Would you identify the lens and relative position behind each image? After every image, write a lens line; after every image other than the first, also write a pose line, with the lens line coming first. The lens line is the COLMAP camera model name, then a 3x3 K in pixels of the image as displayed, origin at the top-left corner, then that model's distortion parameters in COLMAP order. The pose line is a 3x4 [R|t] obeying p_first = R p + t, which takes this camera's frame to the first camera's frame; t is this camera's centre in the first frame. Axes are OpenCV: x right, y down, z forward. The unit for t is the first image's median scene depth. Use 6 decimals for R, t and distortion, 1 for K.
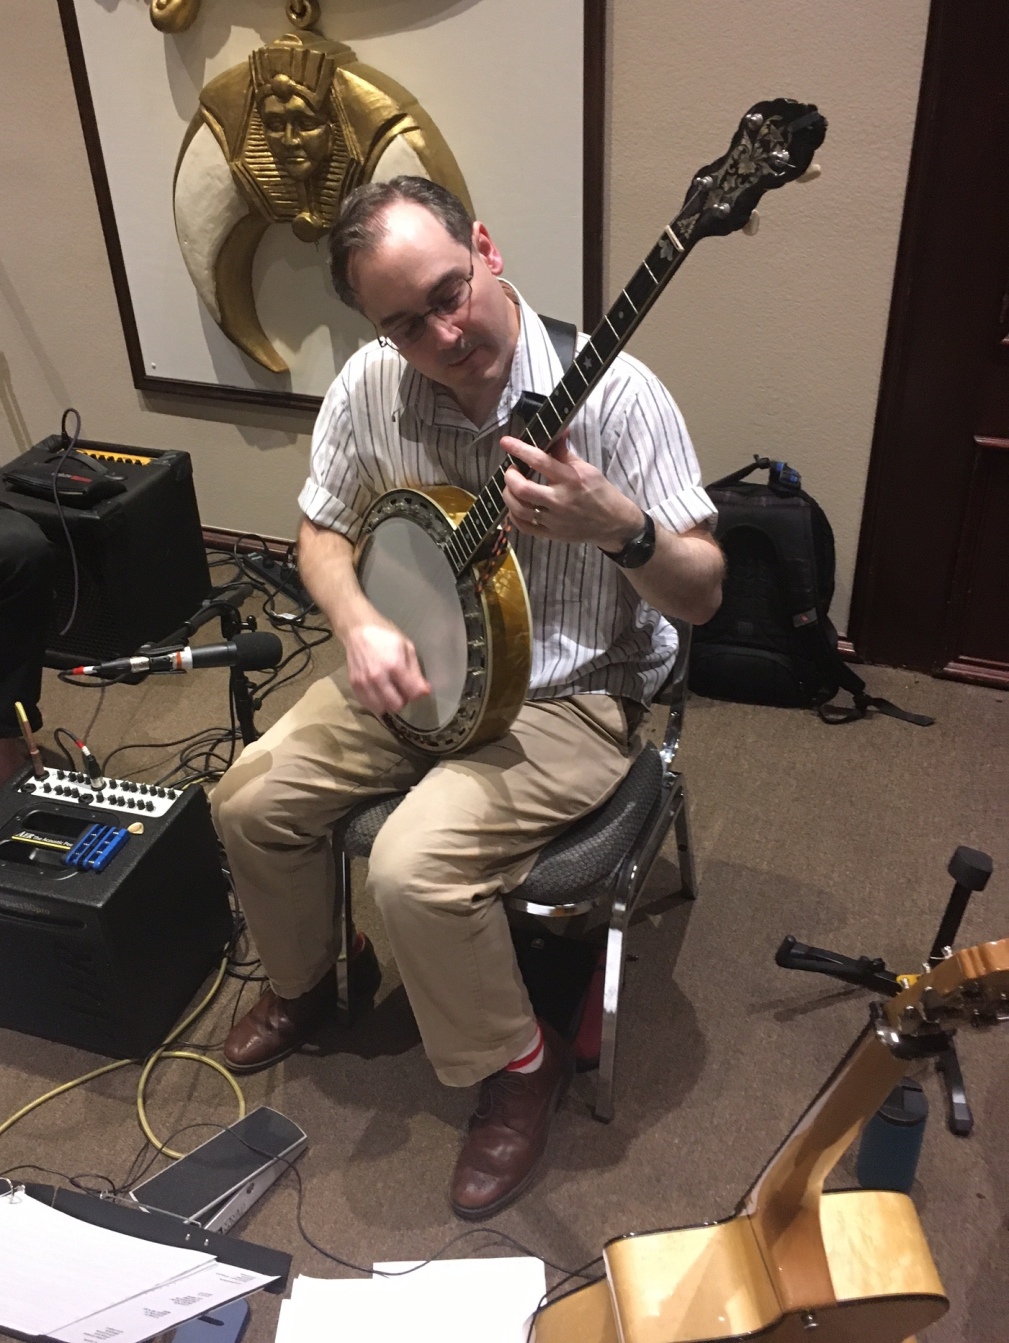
lens RADIAL K [[1189.8, 0, 491.6], [0, 1189.8, 673.6], [0, 0, 1]] dist [0.054710, -0.068133]
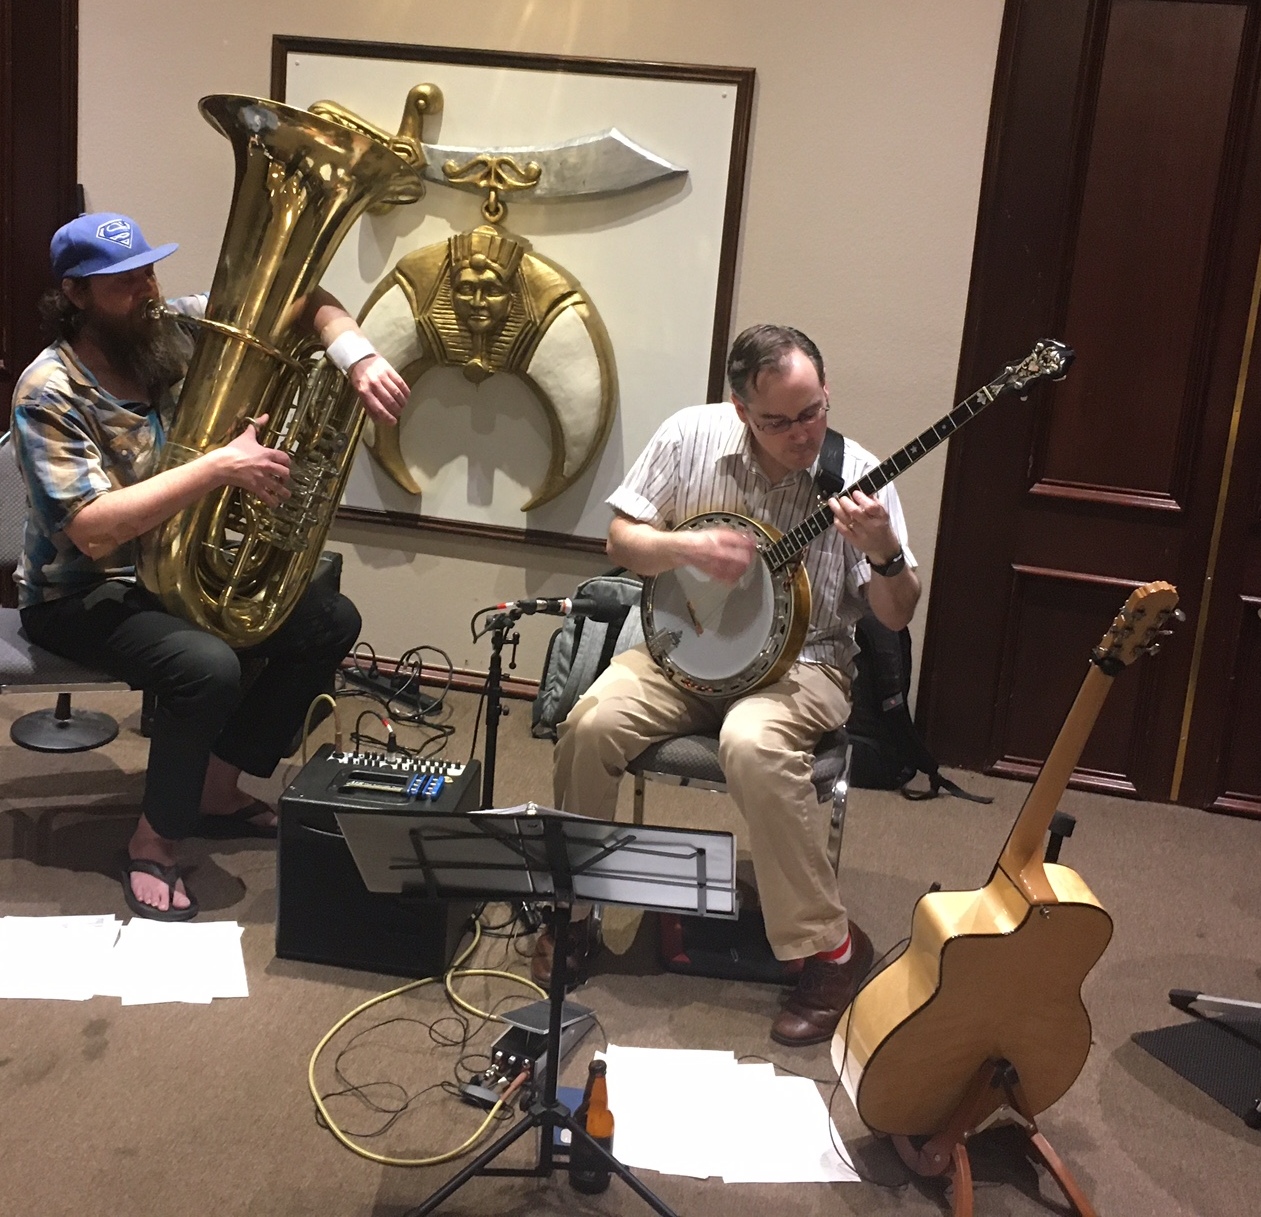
lens RADIAL K [[1617.7, 0, 629.4], [0, 1617.7, 609.0], [0, 0, 1]] dist [-0.032571, 0.000000]
pose [[0.974712, 0.053581, 0.216944, -0.347475], [0.008198, 0.961600, -0.274331, 0.301007], [-0.223313, 0.269172, 0.936845, -0.480730]]
